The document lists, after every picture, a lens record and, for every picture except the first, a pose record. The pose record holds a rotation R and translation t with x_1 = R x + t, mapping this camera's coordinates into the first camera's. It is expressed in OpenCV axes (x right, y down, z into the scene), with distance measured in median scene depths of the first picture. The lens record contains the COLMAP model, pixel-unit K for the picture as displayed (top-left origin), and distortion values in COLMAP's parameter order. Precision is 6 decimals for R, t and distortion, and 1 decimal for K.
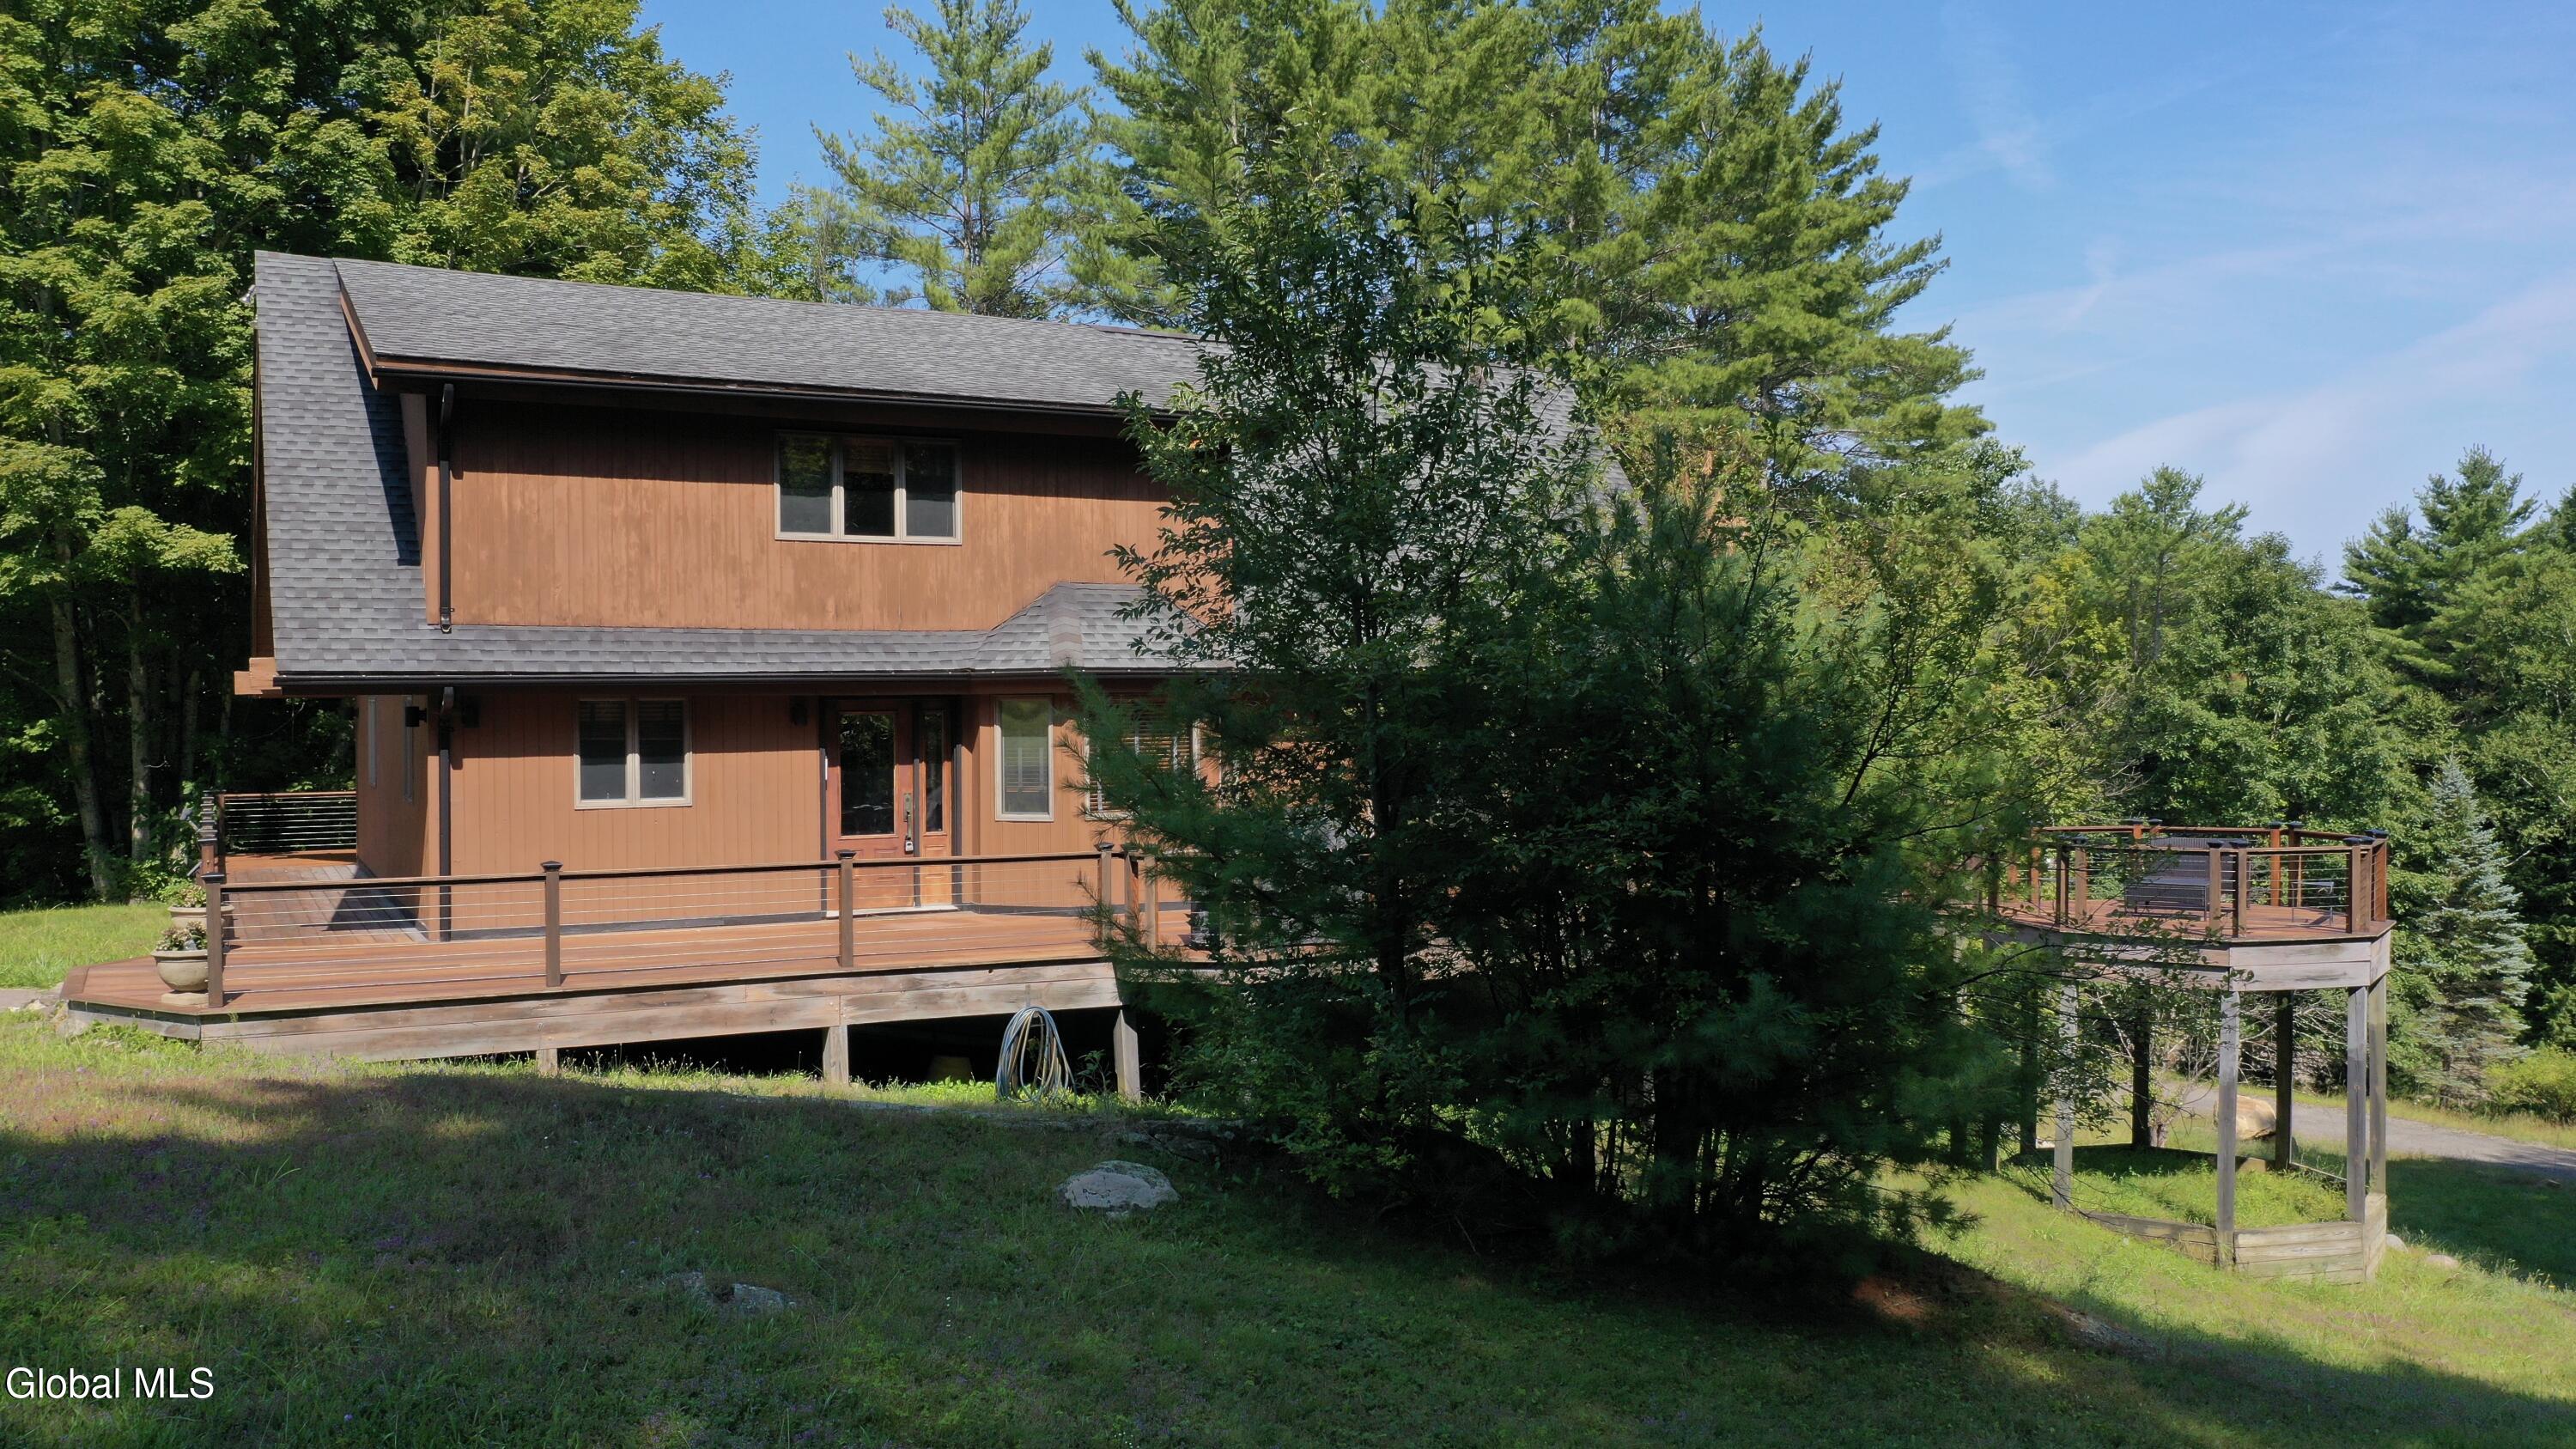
lens RADIAL K [[2020.7, 0, 1281.7], [0, 2020.7, 717.0], [0, 0, 1]] dist [-0.001182, -0.004989]
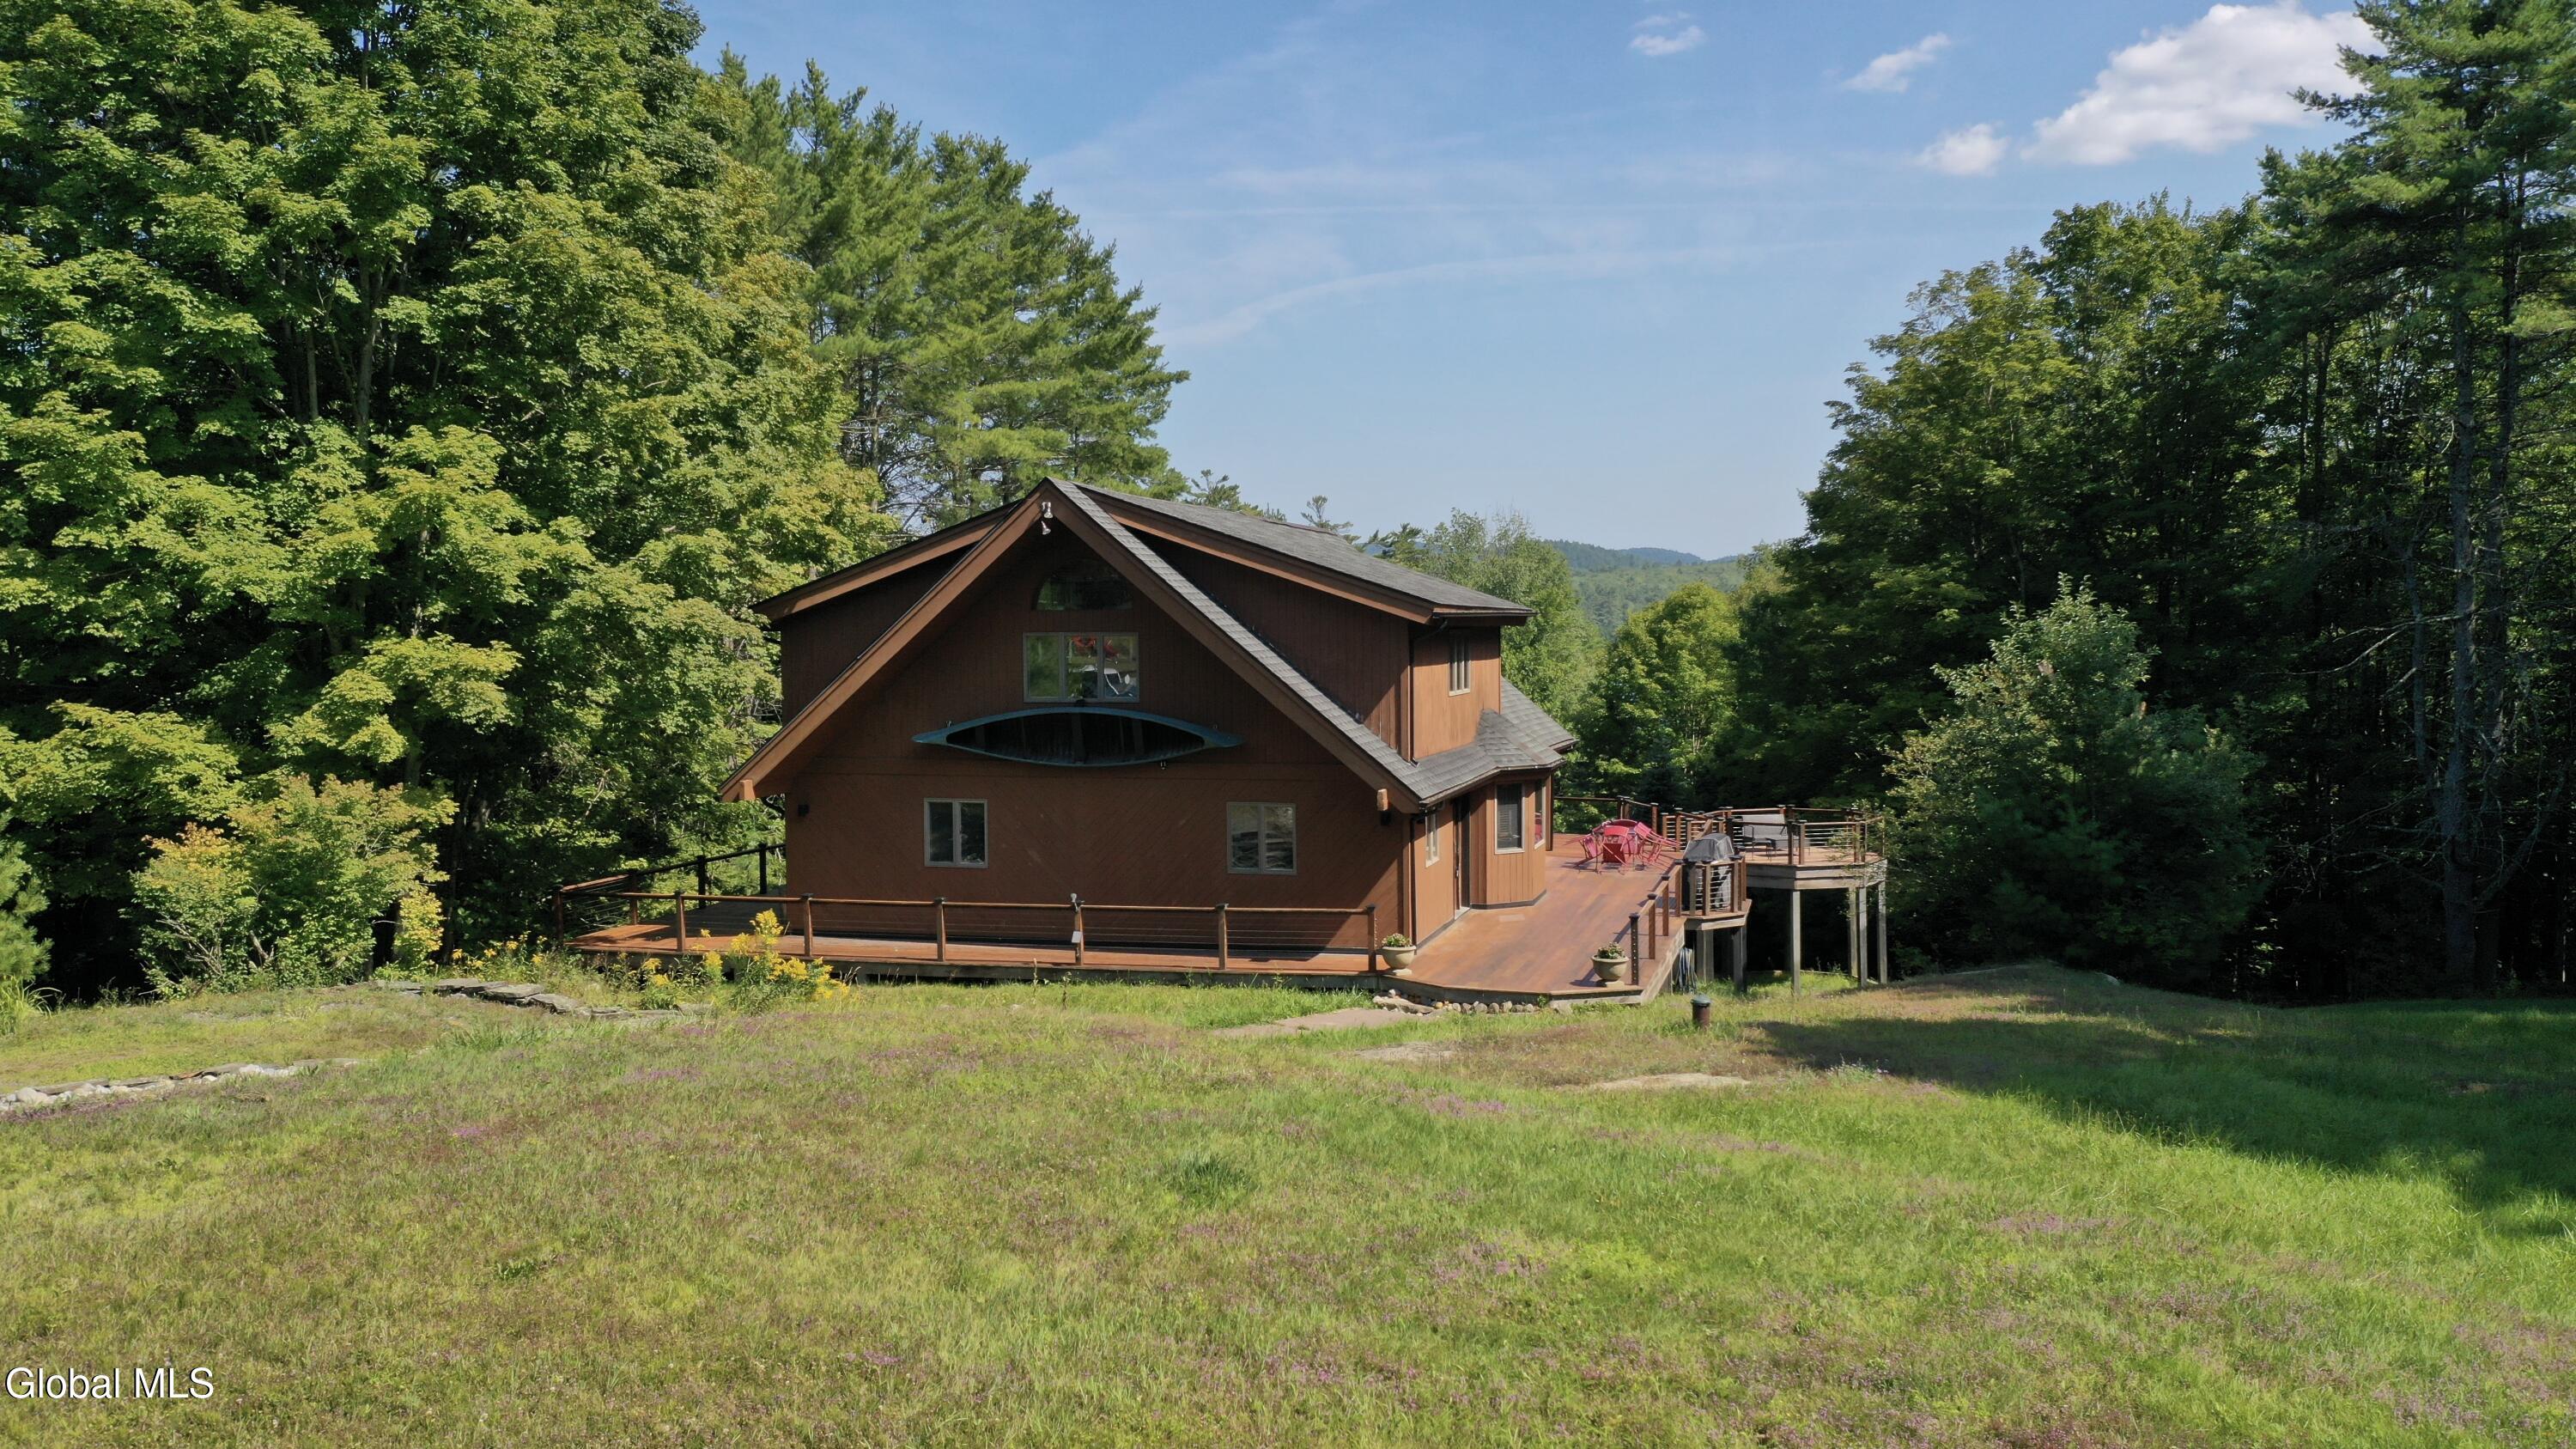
lens RADIAL K [[2020.7, 0, 1273.9], [0, 2020.7, 692.7], [0, 0, 1]] dist [-0.001182, -0.004989]
pose [[0.692178, -0.023112, 0.721356, -1.500480], [0.012922, 0.999724, 0.019631, -0.121413], [-0.721611, -0.004267, 0.692286, -0.047155]]
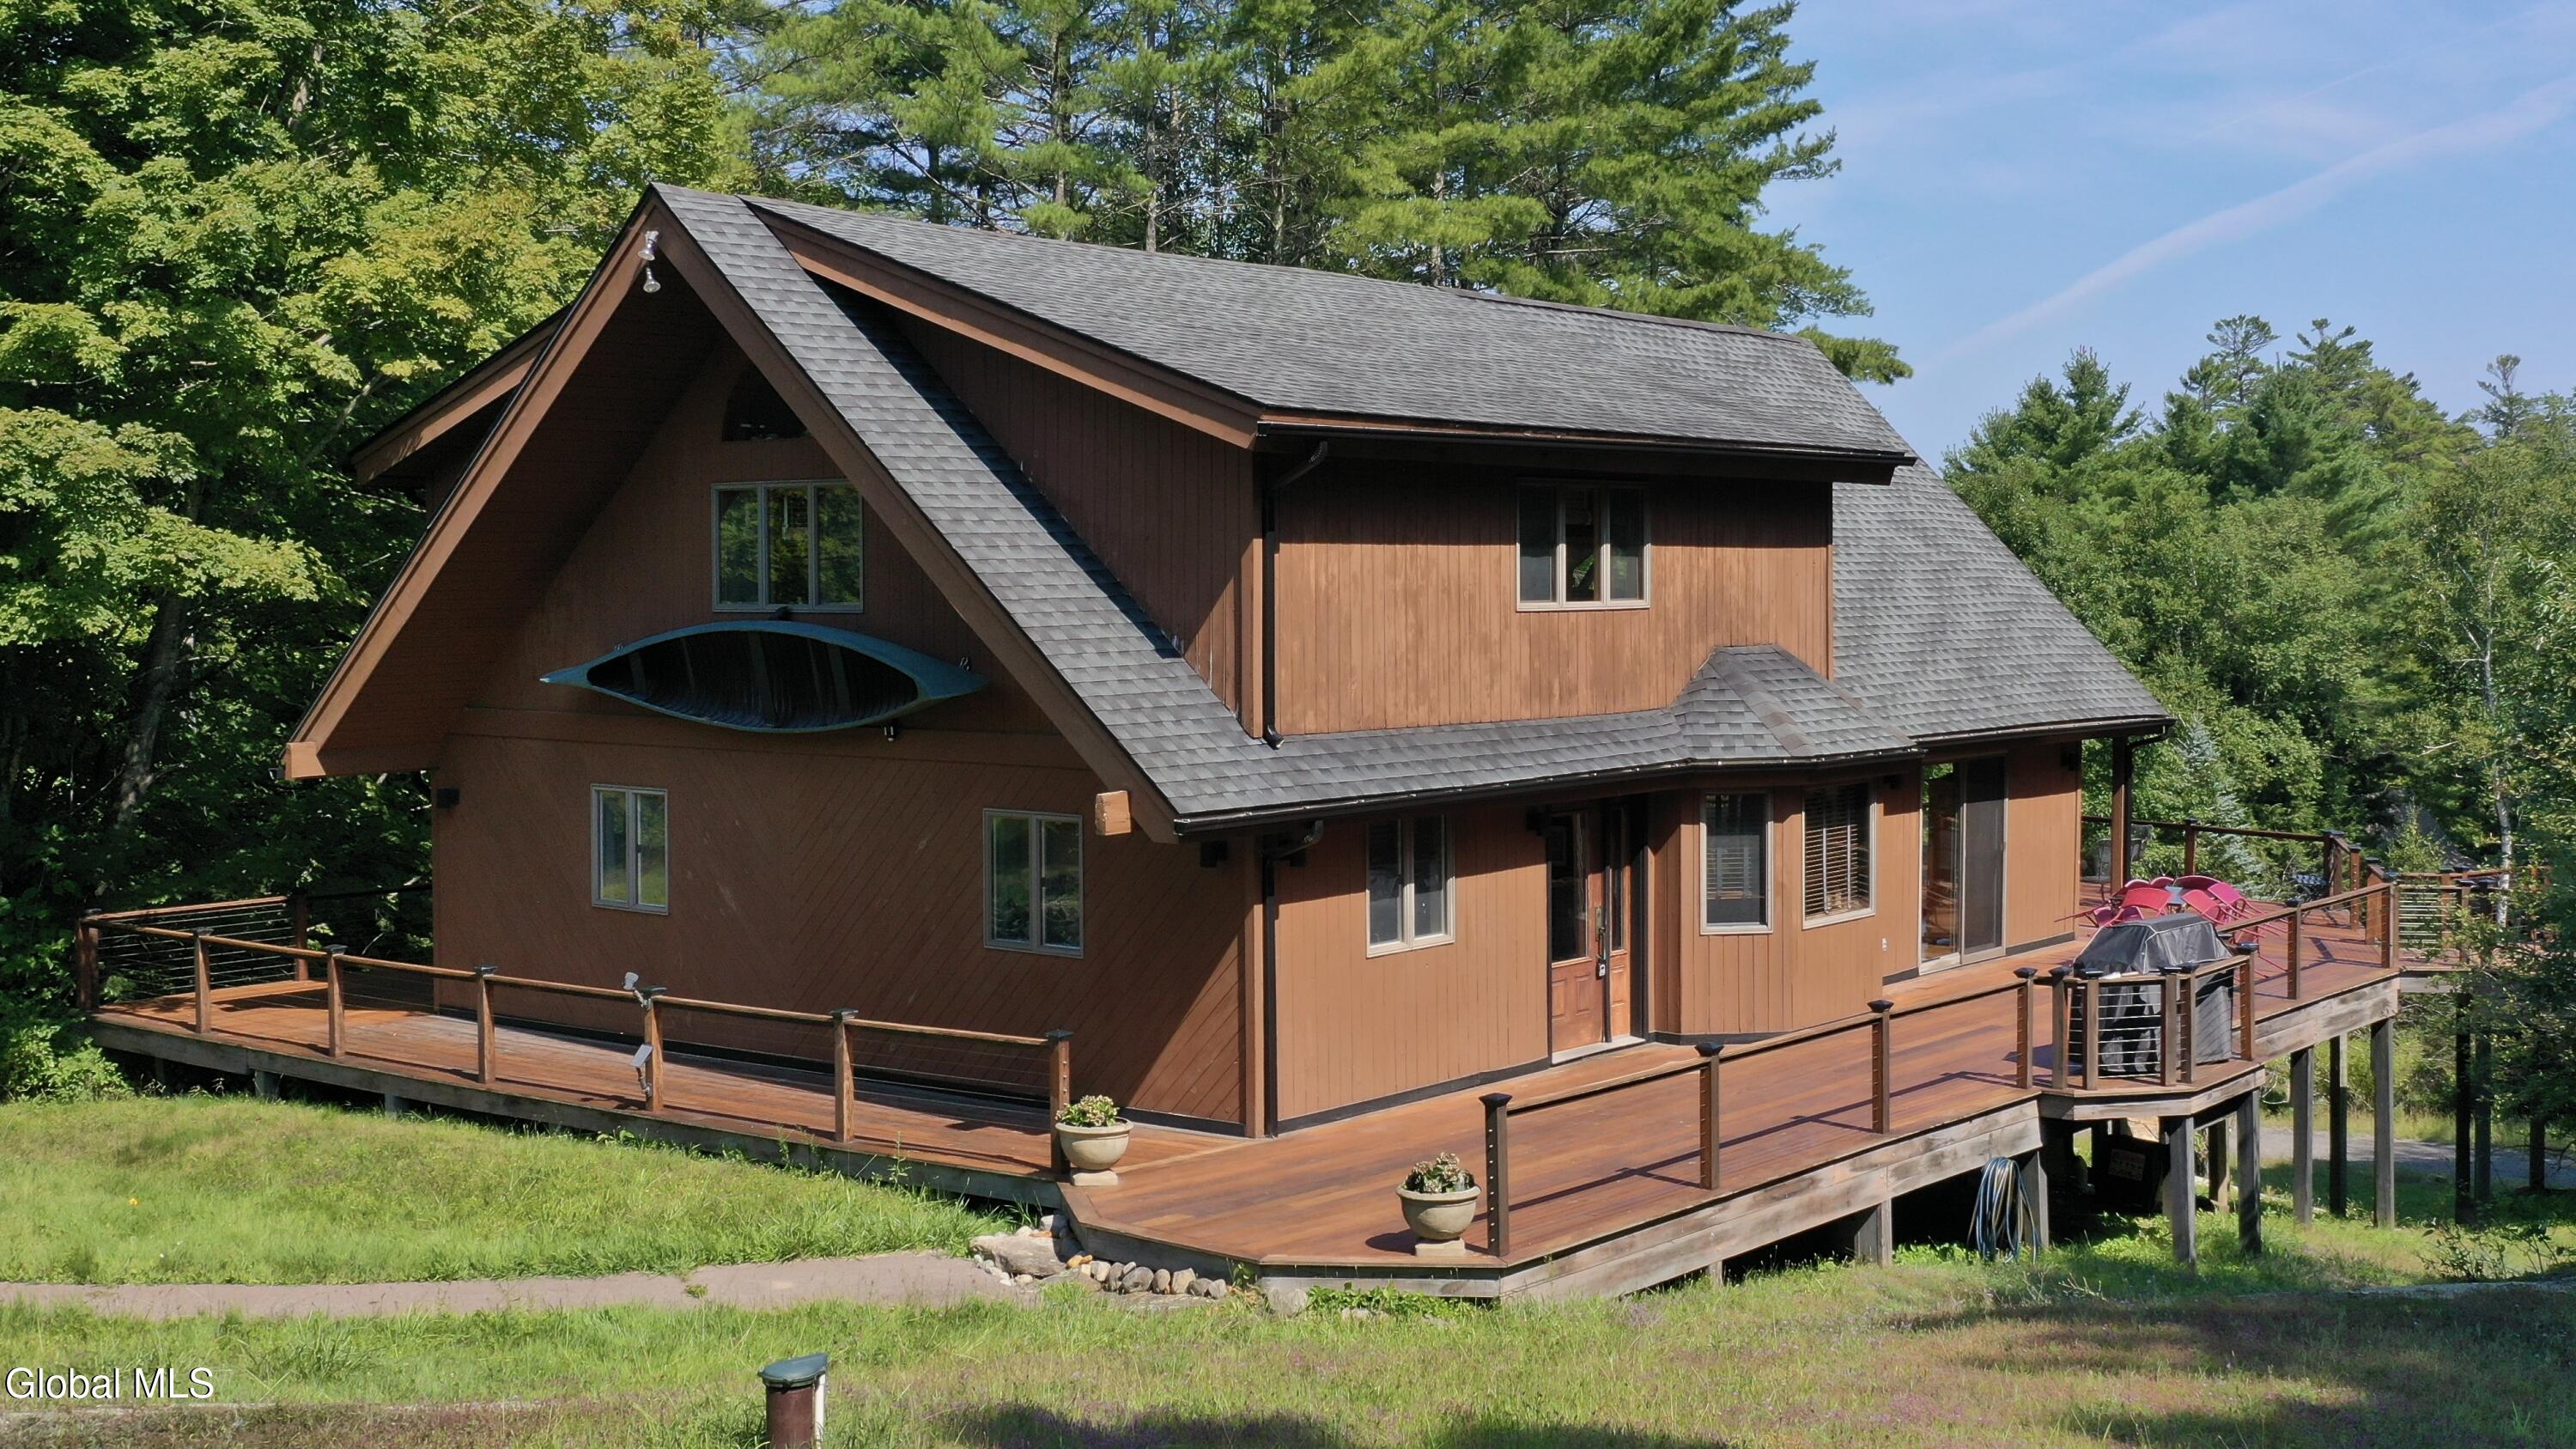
lens RADIAL K [[2786.9, 0, 1469.1], [0, 2786.9, 674.1], [0, 0, 1]] dist [-0.000342, 0.000000]
pose [[0.908774, -0.015520, 0.417000, -0.715543], [0.007002, 0.999735, 0.021949, -0.084397], [-0.417230, -0.017027, 0.908641, -0.020396]]
